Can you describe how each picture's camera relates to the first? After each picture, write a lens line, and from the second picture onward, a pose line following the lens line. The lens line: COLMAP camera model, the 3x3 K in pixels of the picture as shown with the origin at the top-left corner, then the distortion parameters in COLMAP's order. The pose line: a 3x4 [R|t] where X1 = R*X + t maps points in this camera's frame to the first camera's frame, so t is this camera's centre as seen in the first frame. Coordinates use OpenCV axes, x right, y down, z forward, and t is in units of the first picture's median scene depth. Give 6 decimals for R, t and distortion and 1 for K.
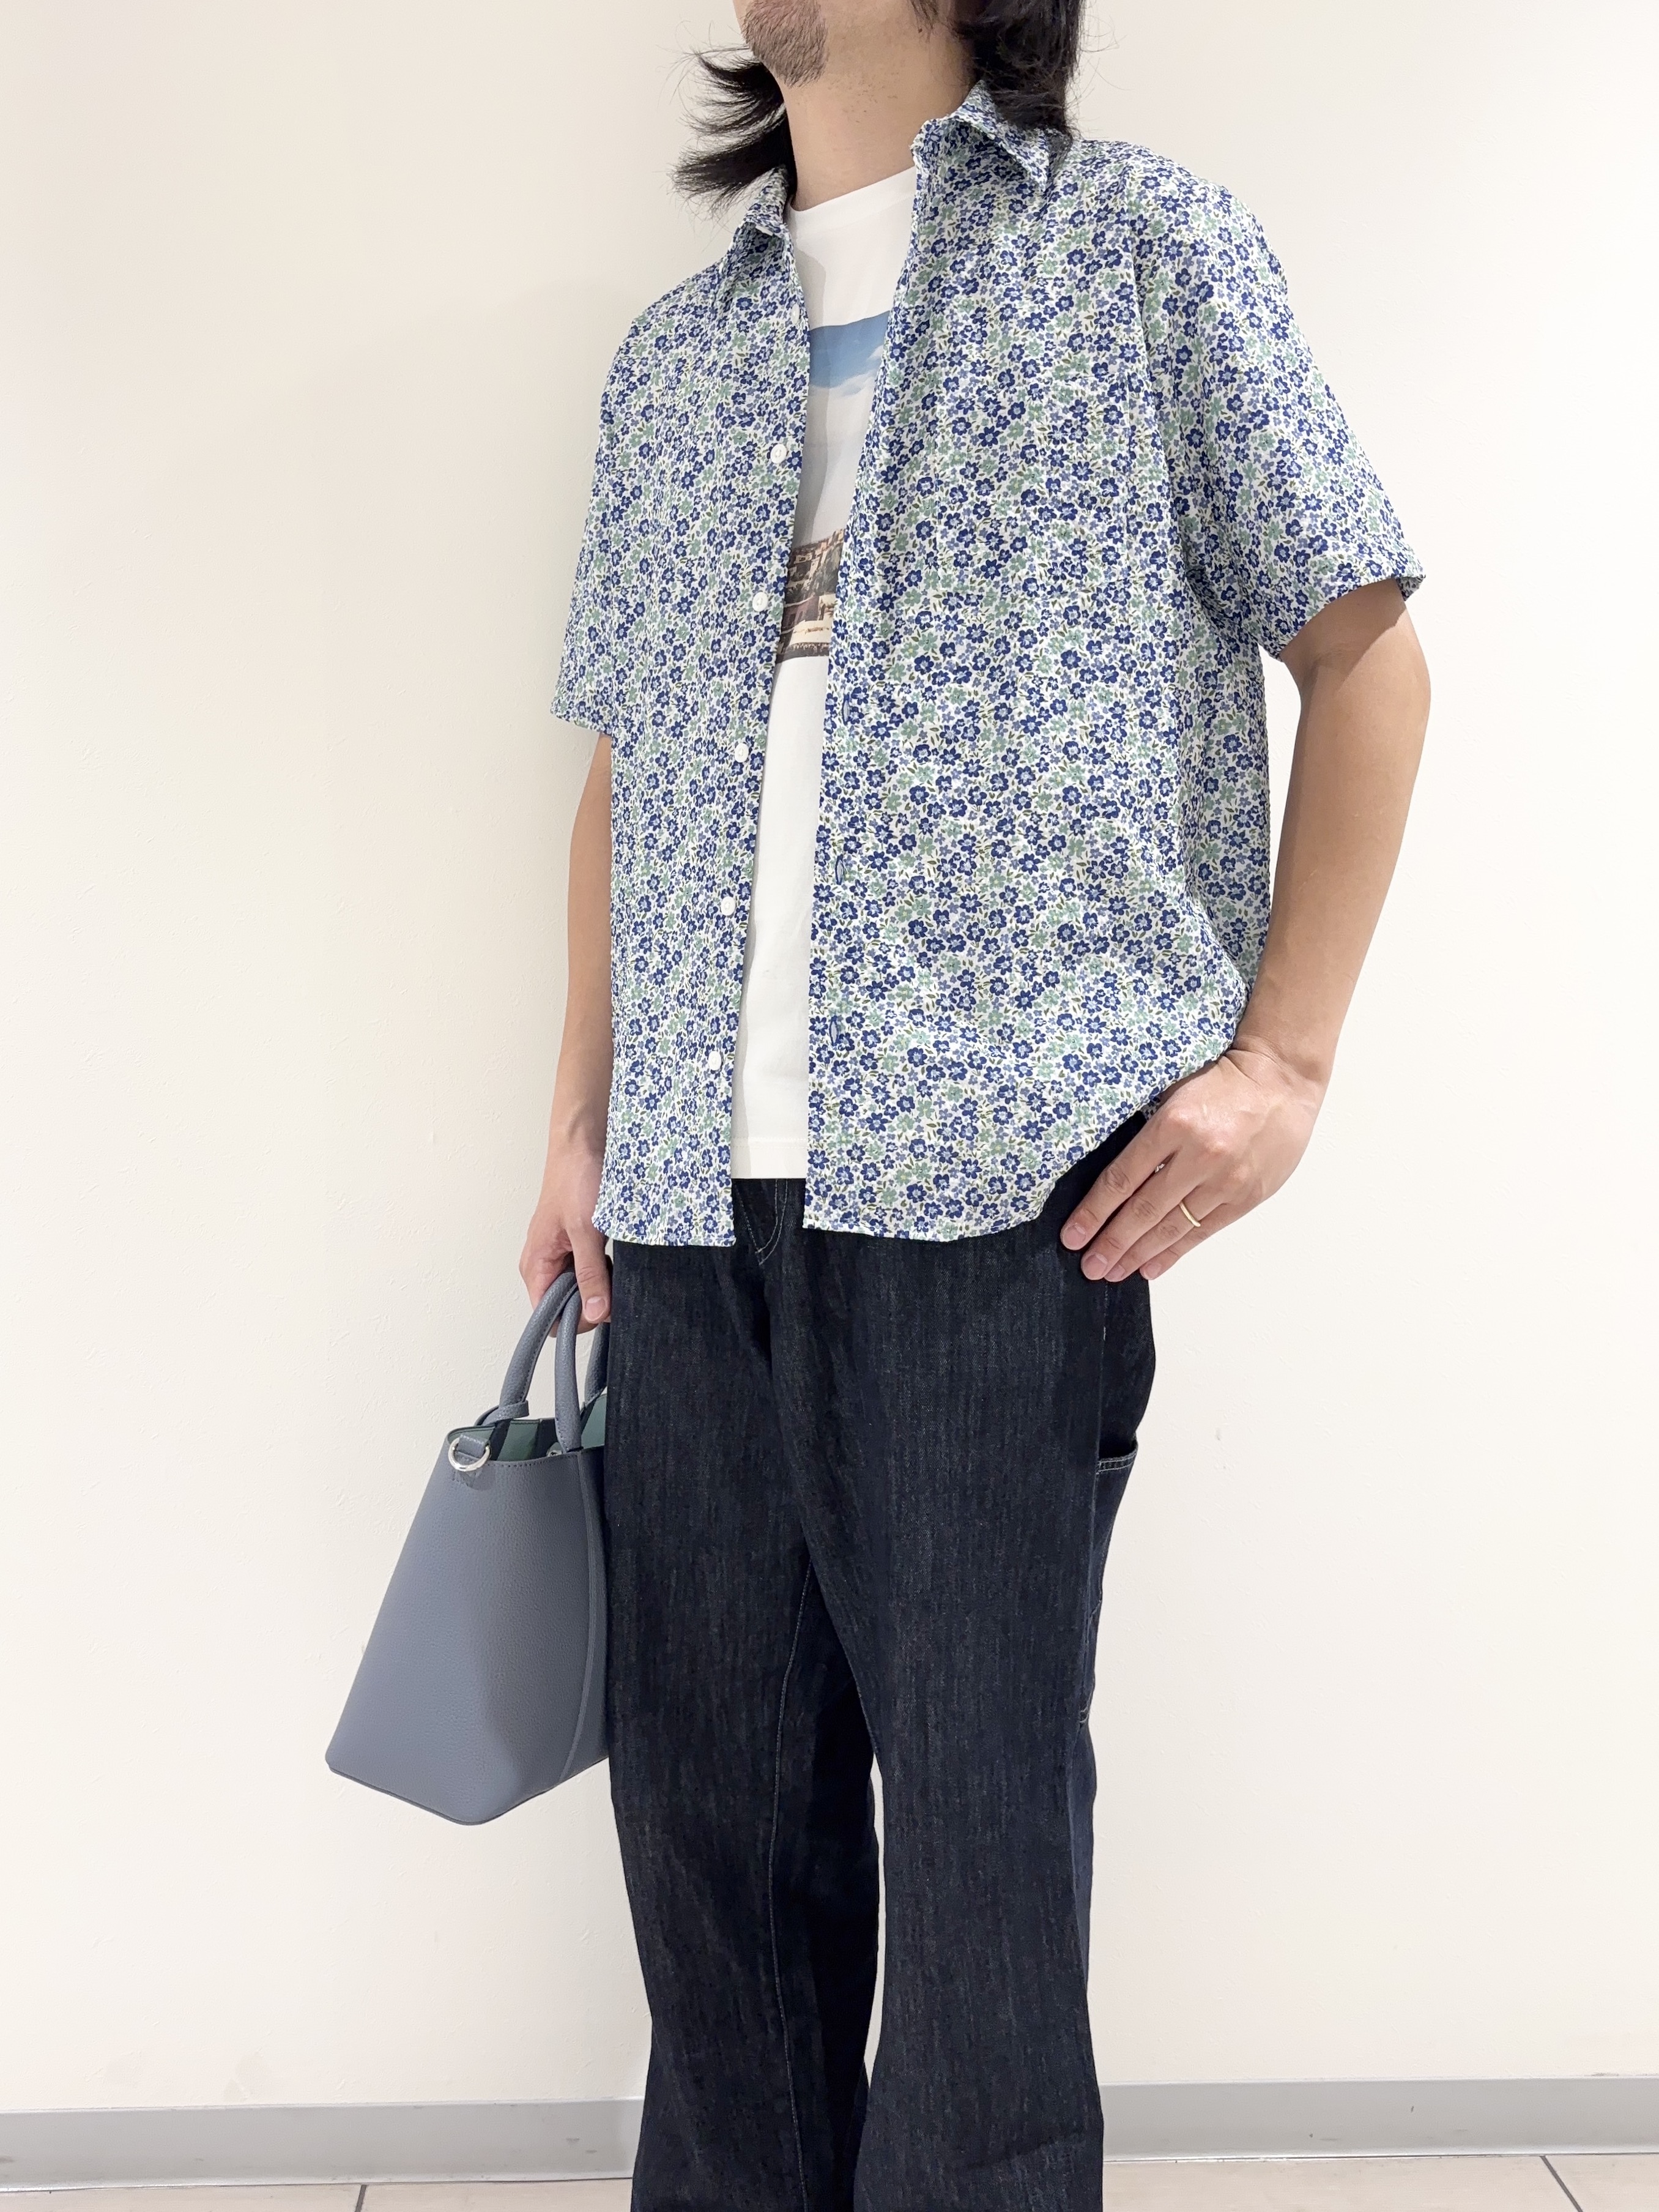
lens RADIAL K [[1494.6, 0, 827.5], [0, 1494.6, 1130.0], [0, 0, 1]] dist [0.022646, -0.000007]
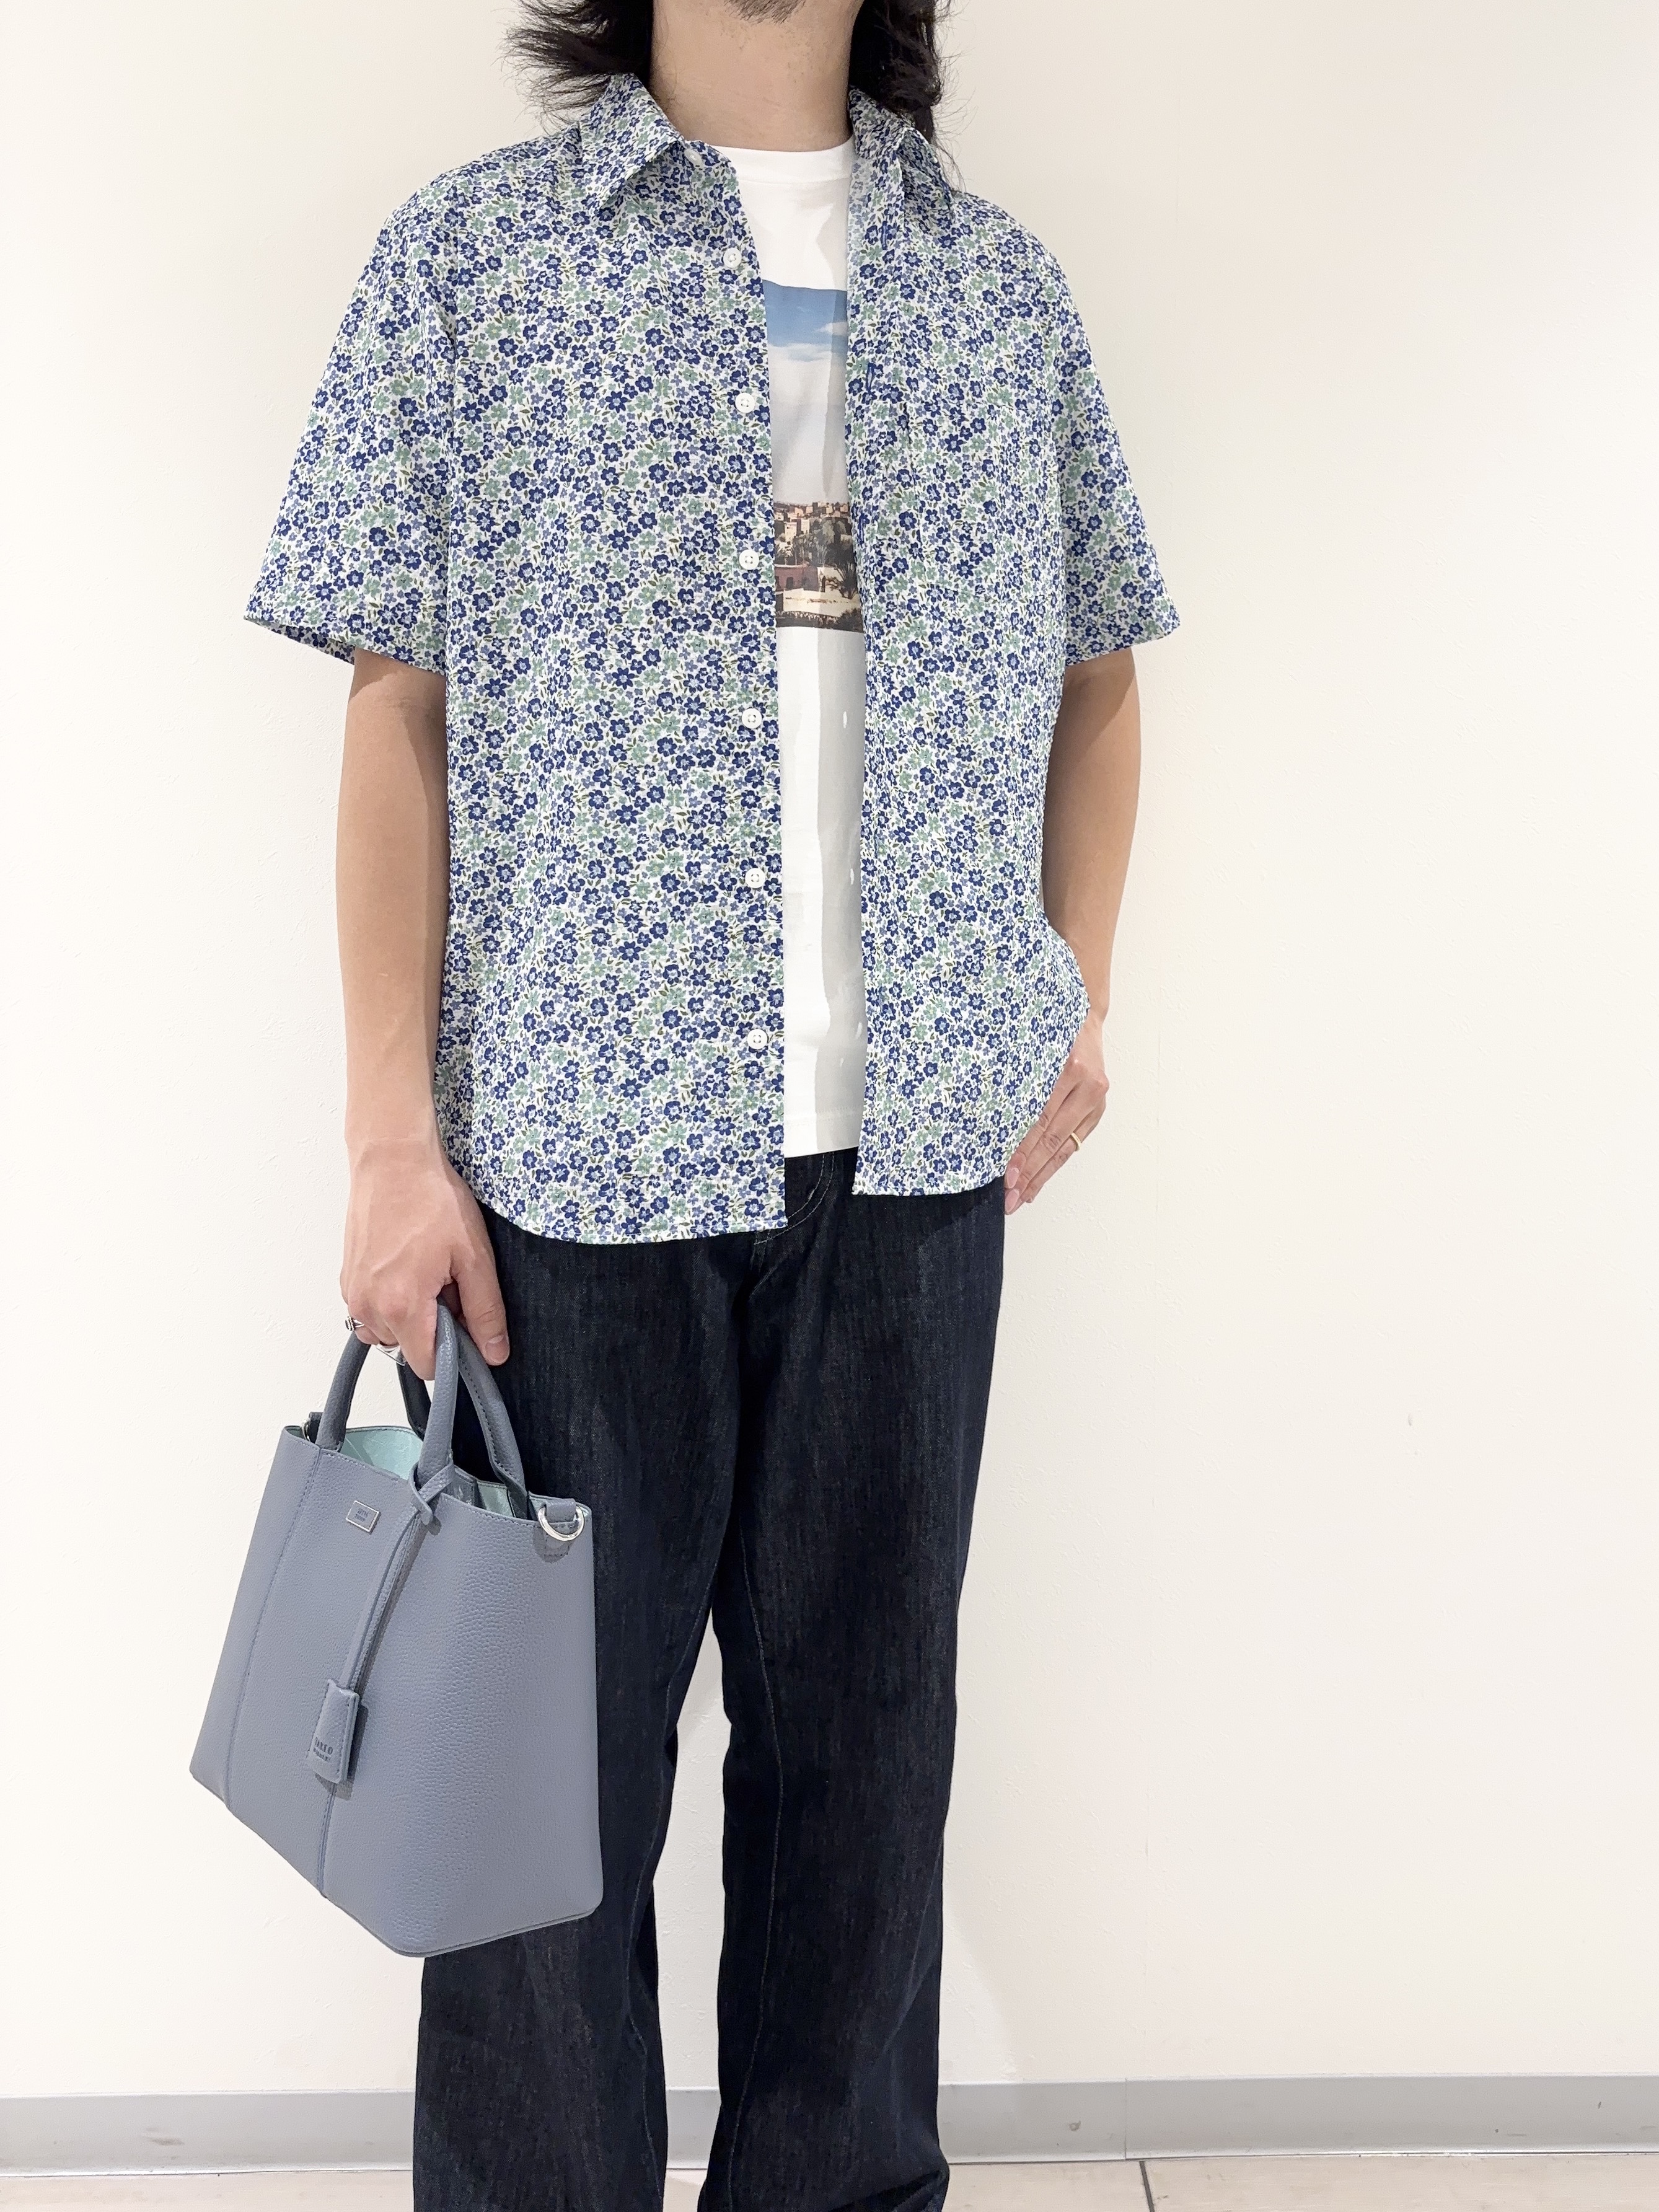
lens RADIAL K [[1566.6, 0, 893.6], [0, 1566.6, 1117.0], [0, 0, 1]] dist [0.000935, -0.001707]
pose [[0.696267, -0.112707, 0.708879, -0.768971], [0.079823, 0.993628, 0.079577, -0.073114], [-0.713331, 0.001178, 0.700826, 0.239378]]
